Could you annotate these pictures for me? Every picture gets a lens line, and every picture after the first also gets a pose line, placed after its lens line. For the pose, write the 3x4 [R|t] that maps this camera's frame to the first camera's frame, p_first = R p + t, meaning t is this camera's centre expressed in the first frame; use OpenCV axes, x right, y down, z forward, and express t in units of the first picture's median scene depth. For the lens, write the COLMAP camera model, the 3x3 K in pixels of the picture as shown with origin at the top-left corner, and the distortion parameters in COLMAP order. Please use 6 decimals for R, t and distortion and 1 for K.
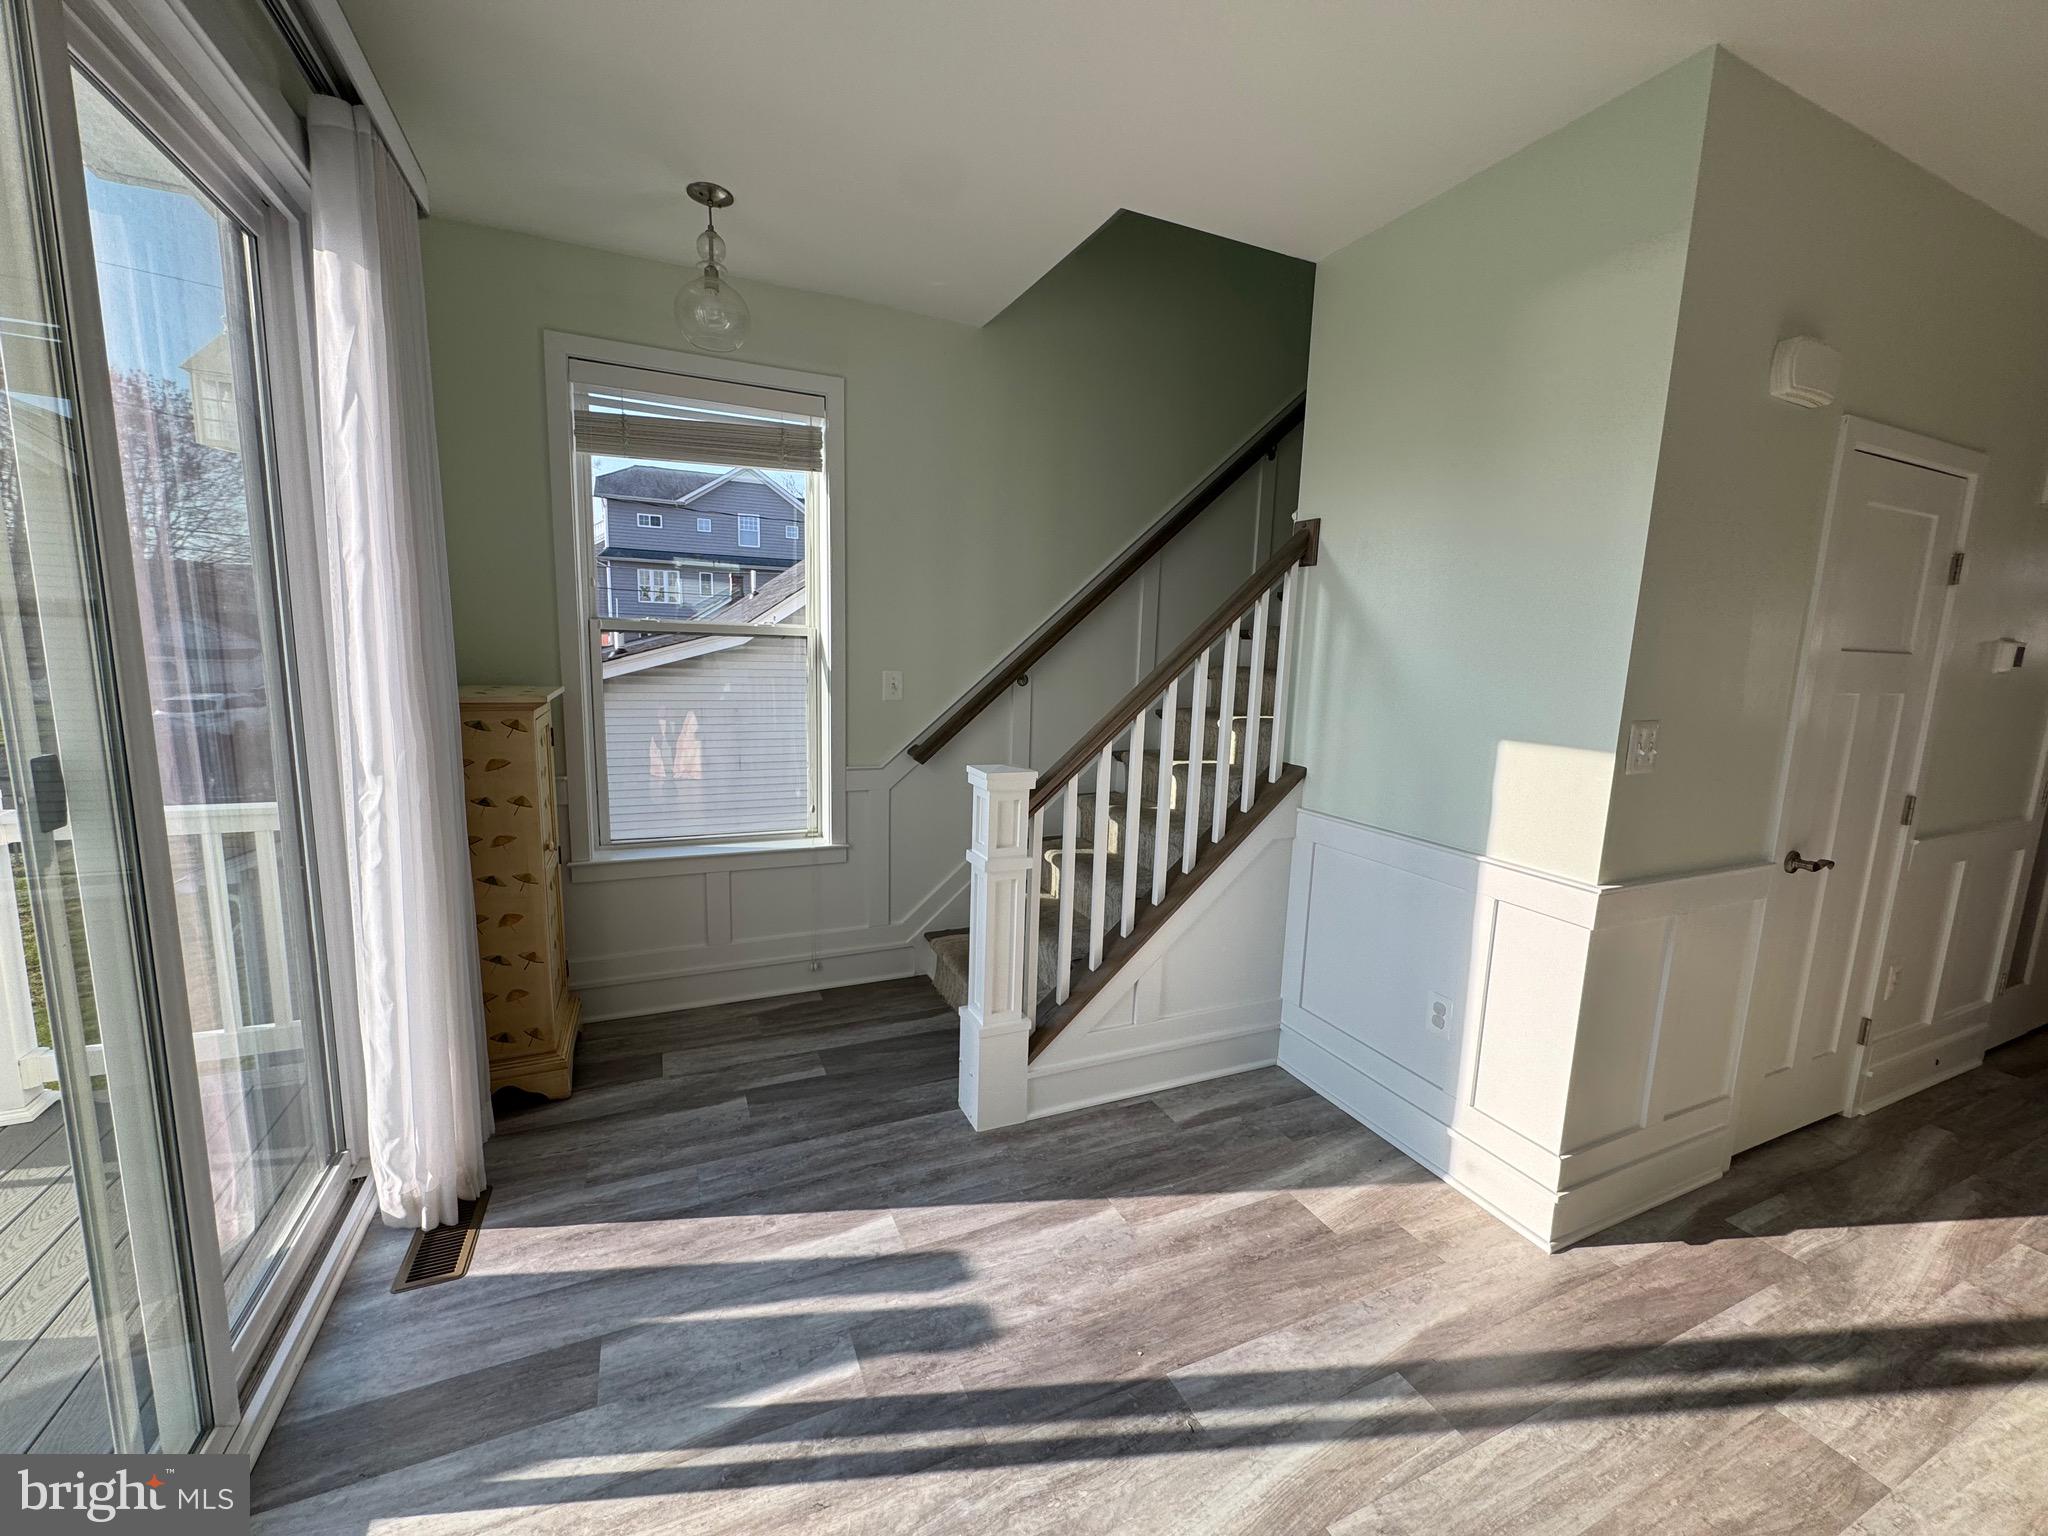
lens RADIAL K [[821.0, 0, 1025.3], [0, 821.0, 763.6], [0, 0, 1]] dist [0.000240, 0.000727]
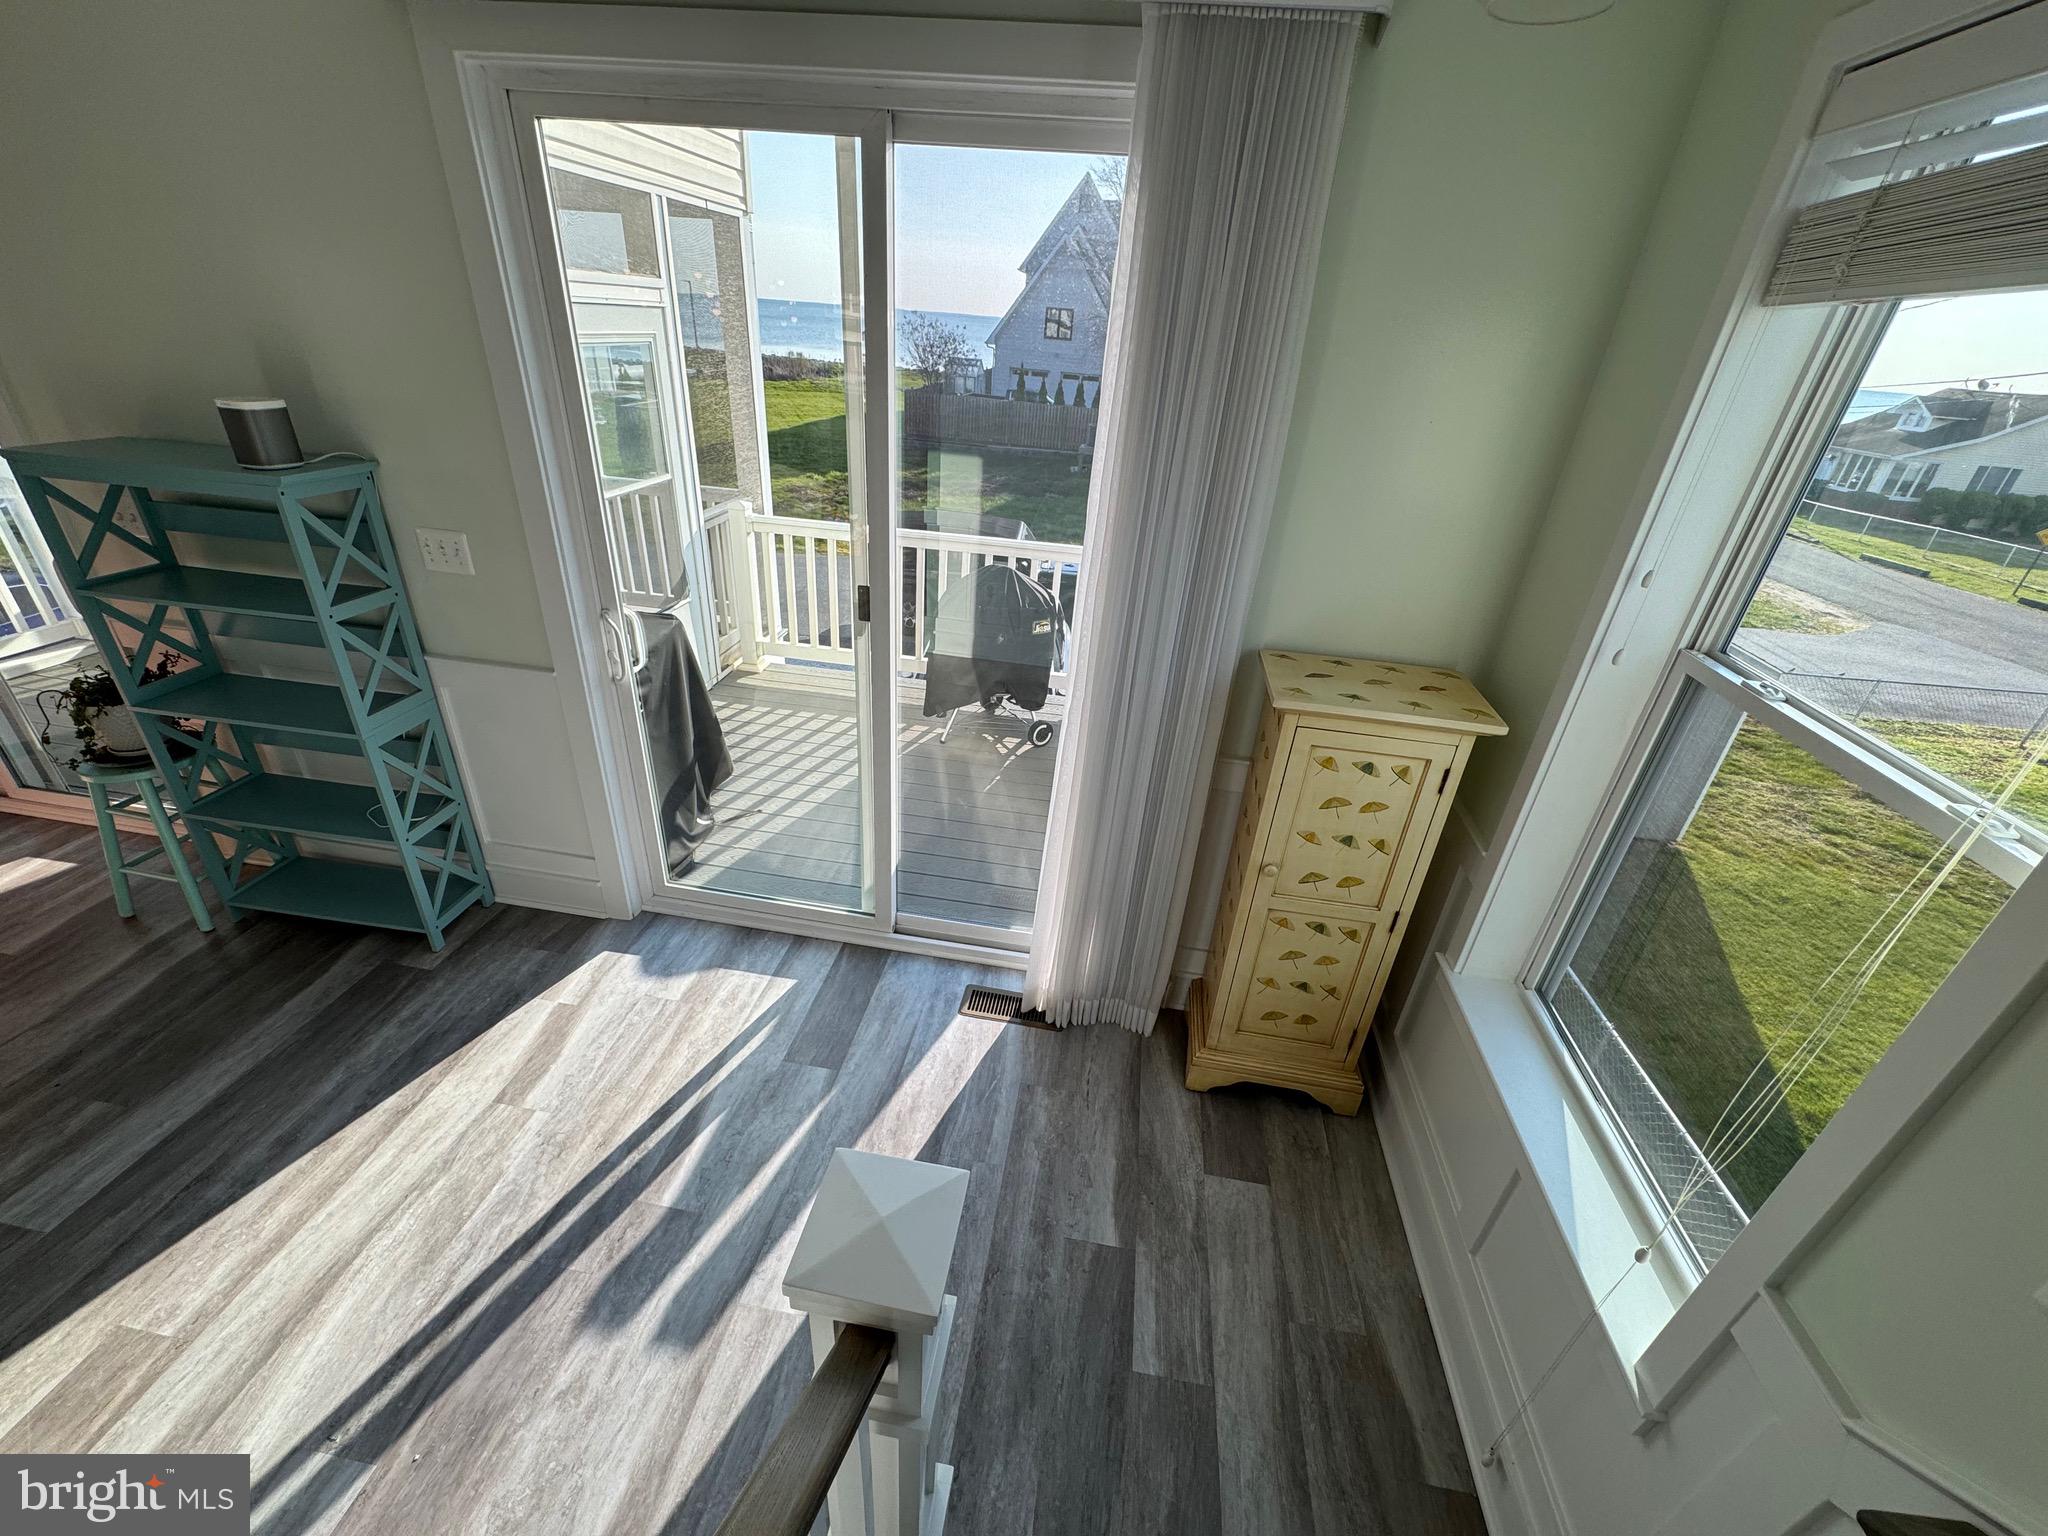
lens RADIAL K [[821.0, 0, 1018.8], [0, 821.0, 767.1], [0, 0, 1]] dist [0.000240, 0.000727]
pose [[-0.541495, 0.346983, -0.765759, 0.213848], [-0.201963, 0.830491, 0.519130, -0.528883], [0.816085, 0.435761, -0.379629, 1.581238]]
